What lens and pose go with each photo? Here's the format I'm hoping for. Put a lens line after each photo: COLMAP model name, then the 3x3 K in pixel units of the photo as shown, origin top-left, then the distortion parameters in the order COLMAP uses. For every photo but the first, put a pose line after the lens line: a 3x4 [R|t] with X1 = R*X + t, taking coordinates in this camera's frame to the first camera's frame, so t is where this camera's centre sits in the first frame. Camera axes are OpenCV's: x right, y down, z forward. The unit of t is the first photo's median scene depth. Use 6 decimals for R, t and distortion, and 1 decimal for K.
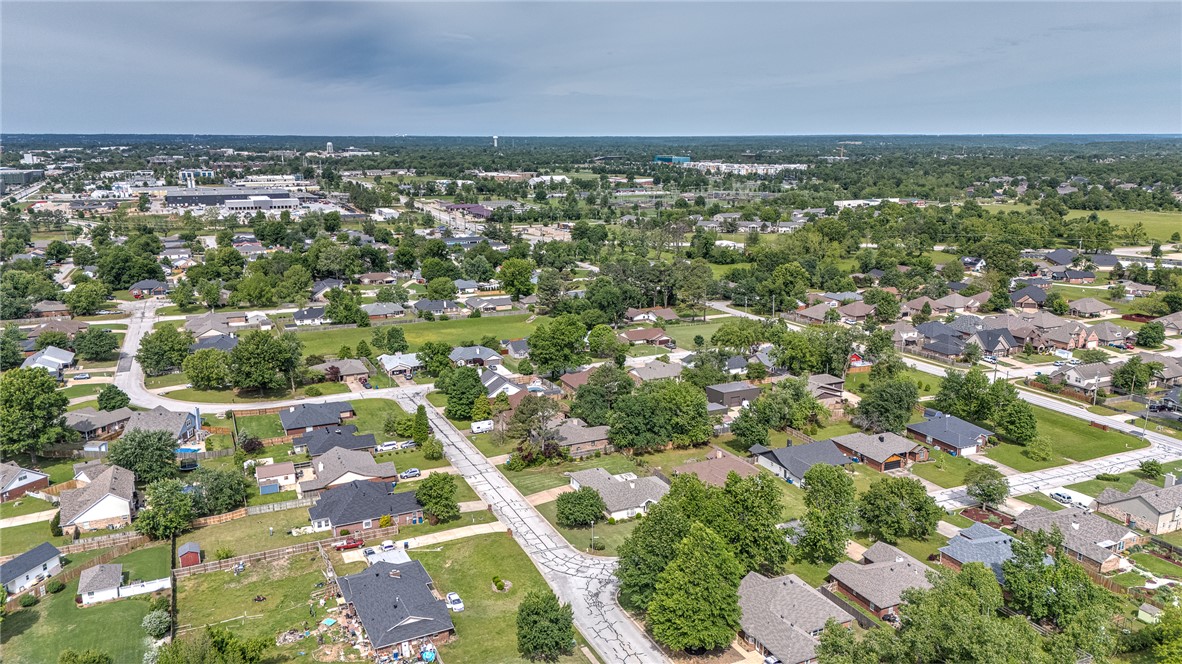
lens RADIAL K [[859.2, 0, 591.0], [0, 859.2, 332.0], [0, 0, 1]] dist [0.100865, -0.120246]
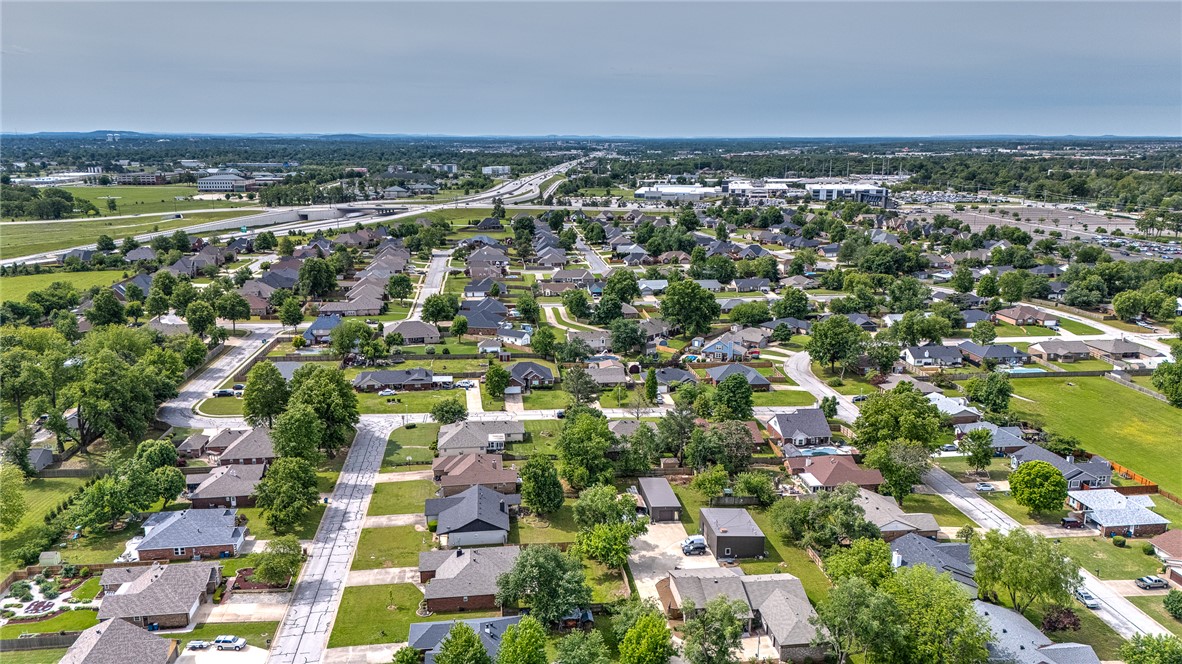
lens RADIAL K [[859.2, 0, 591.0], [0, 859.2, 332.0], [0, 0, 1]] dist [0.100865, -0.120246]
pose [[-0.305935, 0.213139, -0.927888, 0.693592], [-0.211981, 0.934902, 0.284643, -0.211269], [0.928153, 0.283777, -0.240838, 0.905385]]
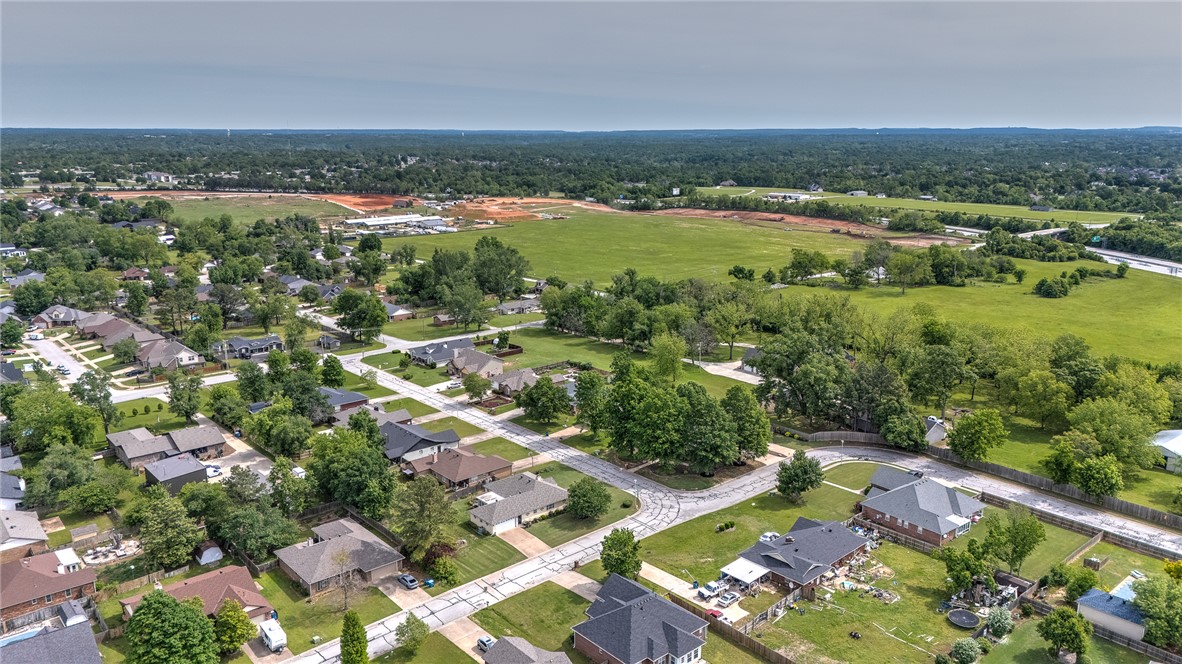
lens RADIAL K [[859.2, 0, 591.0], [0, 859.2, 332.0], [0, 0, 1]] dist [0.100865, -0.120246]
pose [[-0.274406, -0.217474, 0.936700, -0.563878], [0.215303, 0.935467, 0.280260, -0.164248], [-0.937201, 0.278579, -0.209875, 0.698764]]
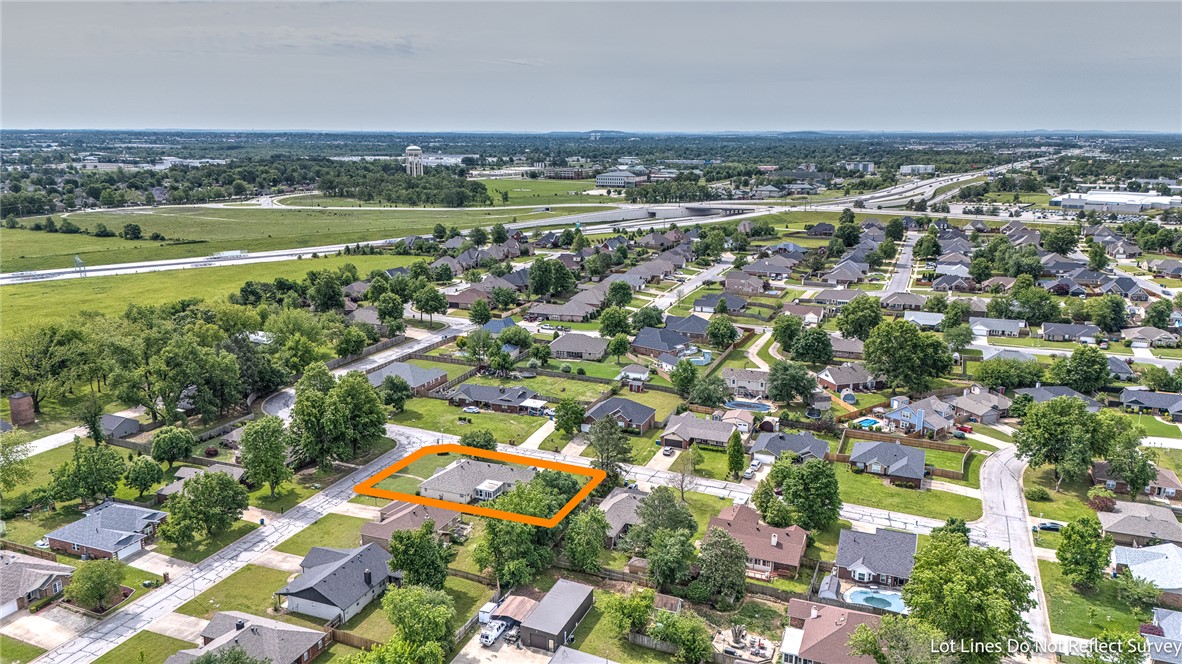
lens RADIAL K [[859.2, 0, 591.0], [0, 859.2, 332.0], [0, 0, 1]] dist [0.100865, -0.120246]
pose [[-0.729164, 0.154903, -0.666577, 0.393151], [-0.153001, 0.912488, 0.379416, -0.256619], [0.667016, 0.378643, -0.641653, 1.100034]]
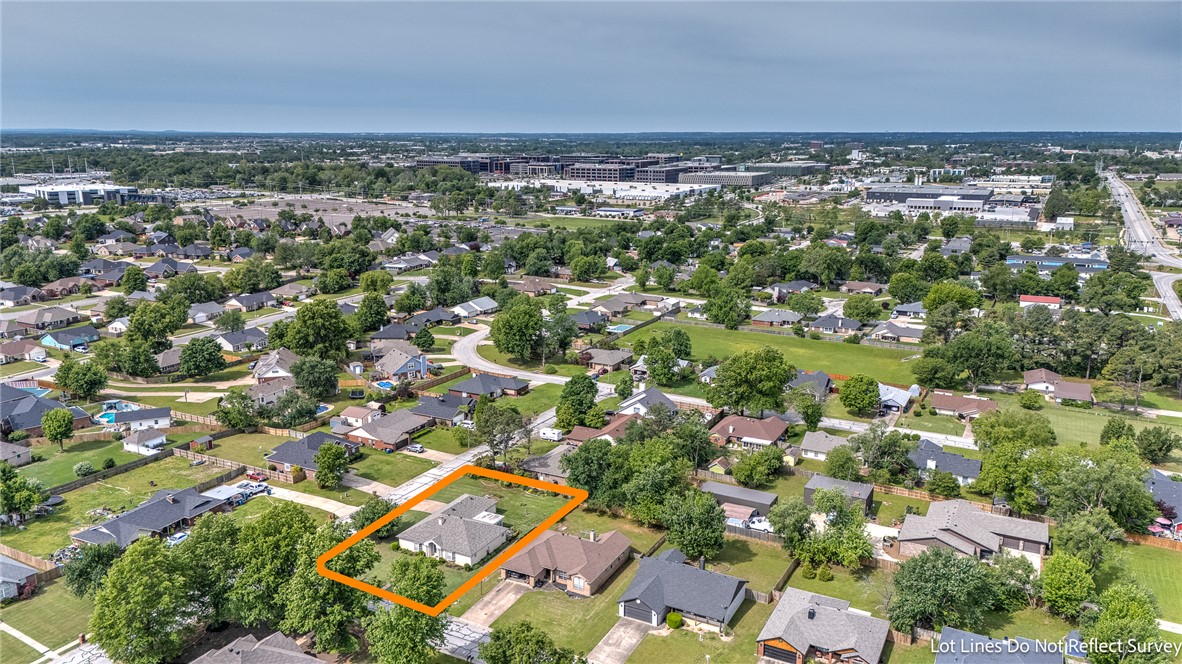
lens RADIAL K [[859.2, 0, 591.0], [0, 859.2, 332.0], [0, 0, 1]] dist [0.100865, -0.120246]
pose [[0.610898, 0.182449, -0.770400, 0.504702], [-0.180936, 0.979505, 0.088495, -0.077478], [0.770757, 0.085331, 0.631389, 0.336944]]
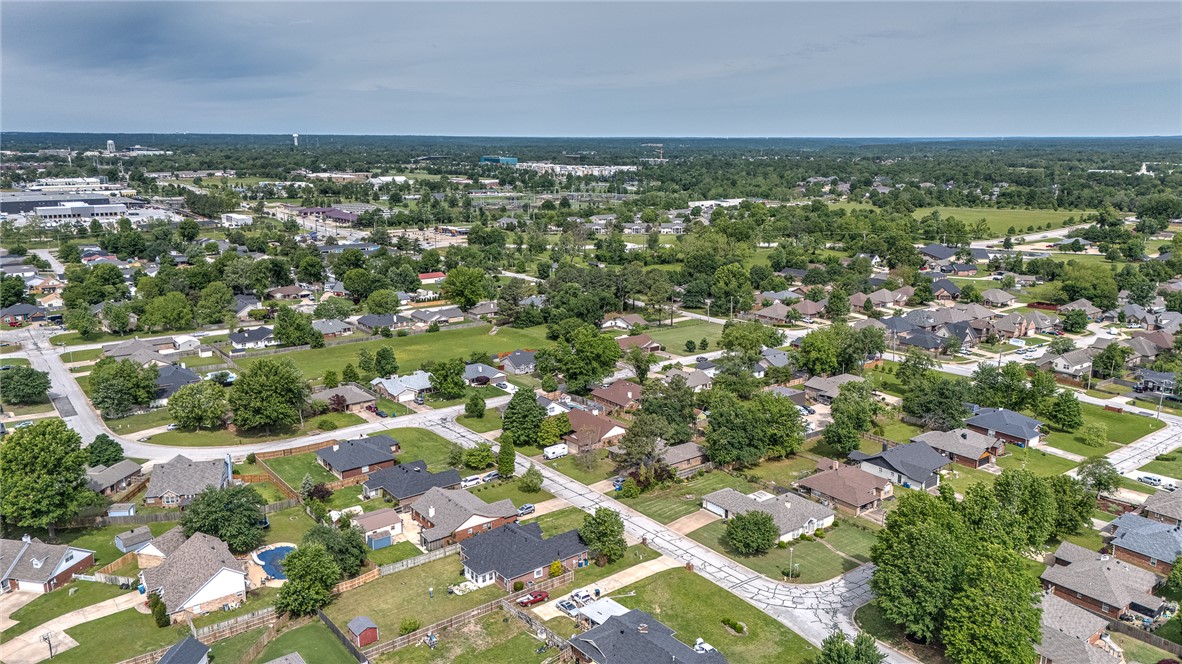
lens RADIAL K [[859.2, 0, 591.0], [0, 859.2, 332.0], [0, 0, 1]] dist [0.100865, -0.120246]
pose [[0.975643, -0.044185, 0.214870, -0.230004], [0.044273, 0.999010, 0.004406, -0.017769], [-0.214852, 0.005214, 0.976633, 0.065360]]
